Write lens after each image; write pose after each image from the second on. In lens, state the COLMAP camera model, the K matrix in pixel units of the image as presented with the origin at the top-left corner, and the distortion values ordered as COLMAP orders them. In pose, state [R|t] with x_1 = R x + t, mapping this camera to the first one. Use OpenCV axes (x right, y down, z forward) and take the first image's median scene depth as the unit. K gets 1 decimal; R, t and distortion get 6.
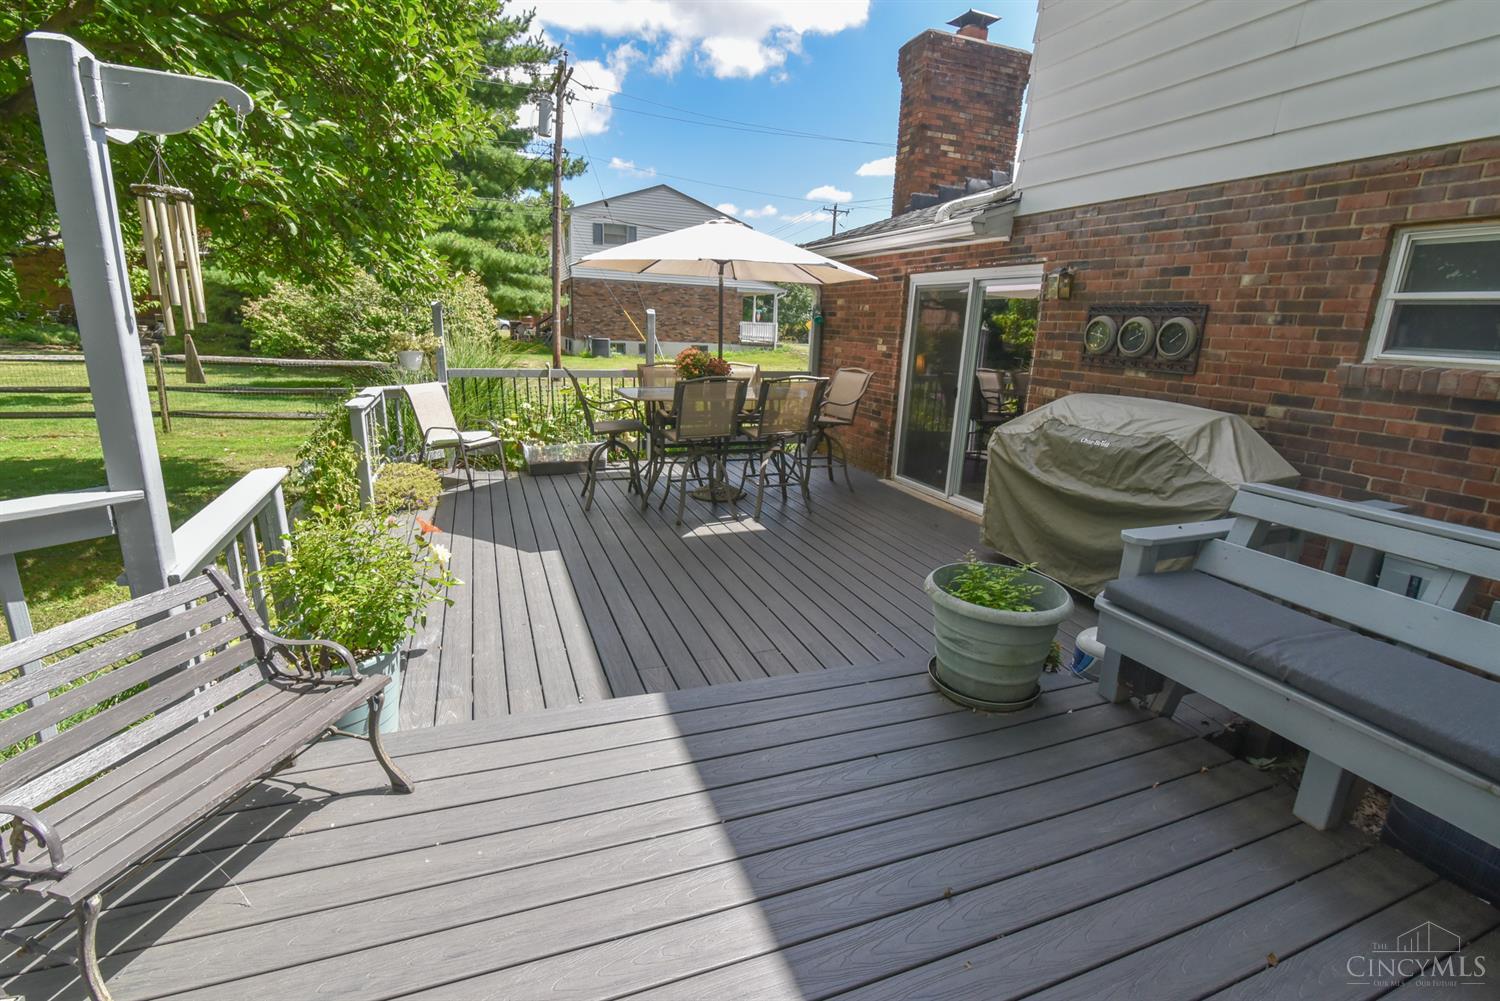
lens RADIAL K [[685.8, 0, 748.4], [0, 685.8, 505.0], [0, 0, 1]] dist [-0.020453, 0.001884]
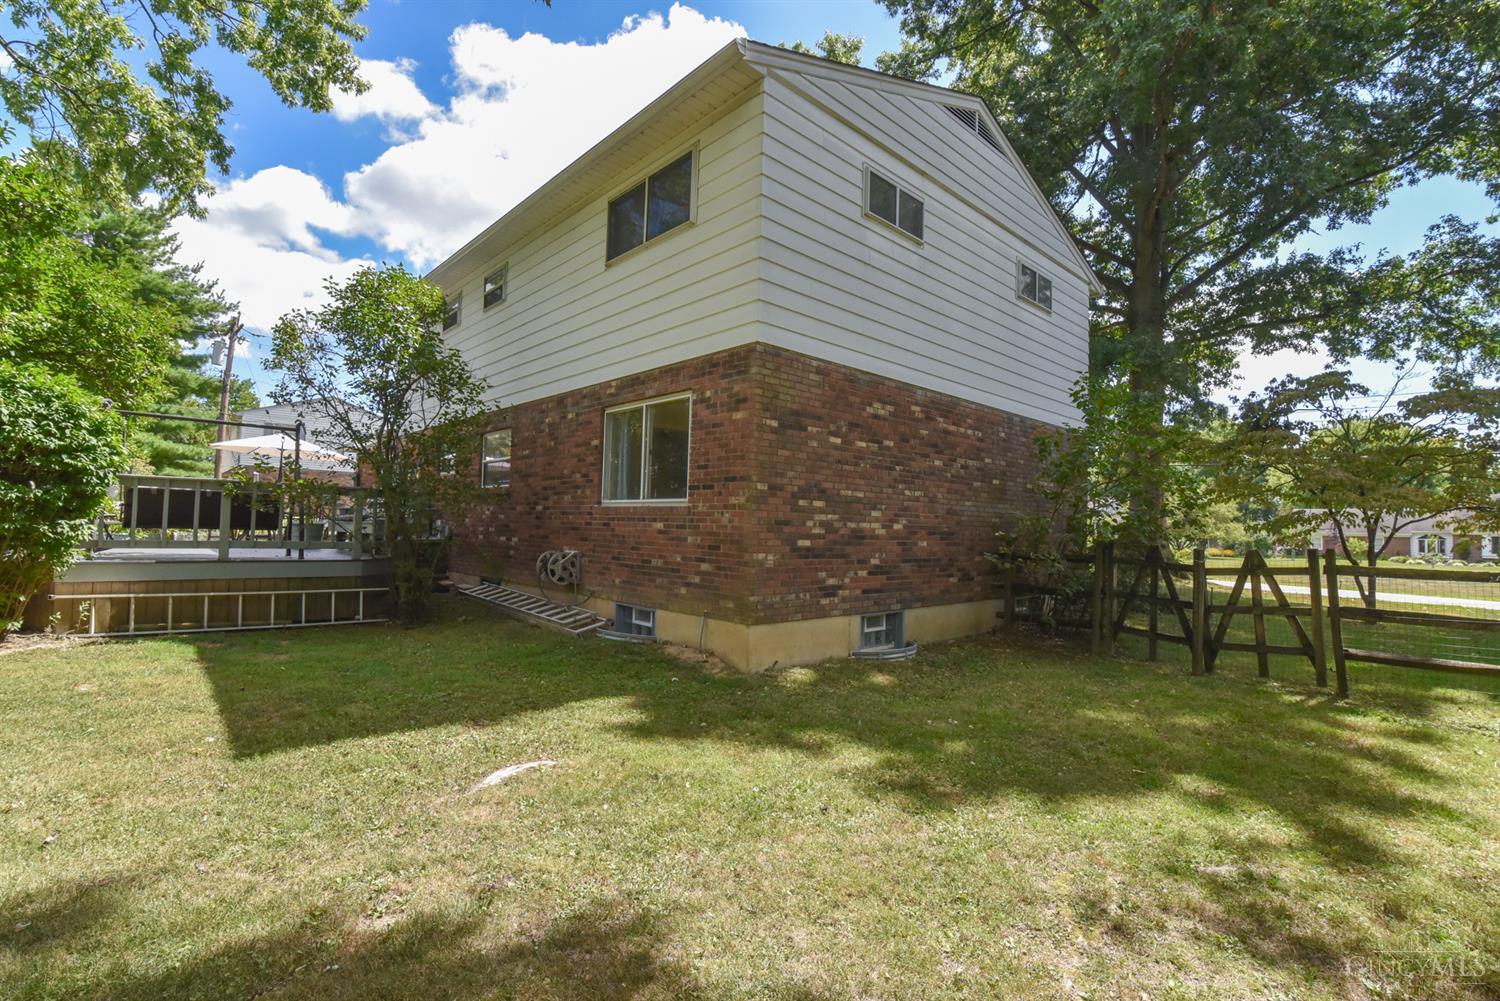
lens RADIAL K [[685.8, 0, 748.4], [0, 685.8, 505.0], [0, 0, 1]] dist [-0.020453, 0.001884]
pose [[0.928510, -0.009956, 0.371175, 0.814929], [0.110778, 0.961543, -0.251323, 0.842237], [-0.354398, 0.274474, 0.893905, -2.288098]]
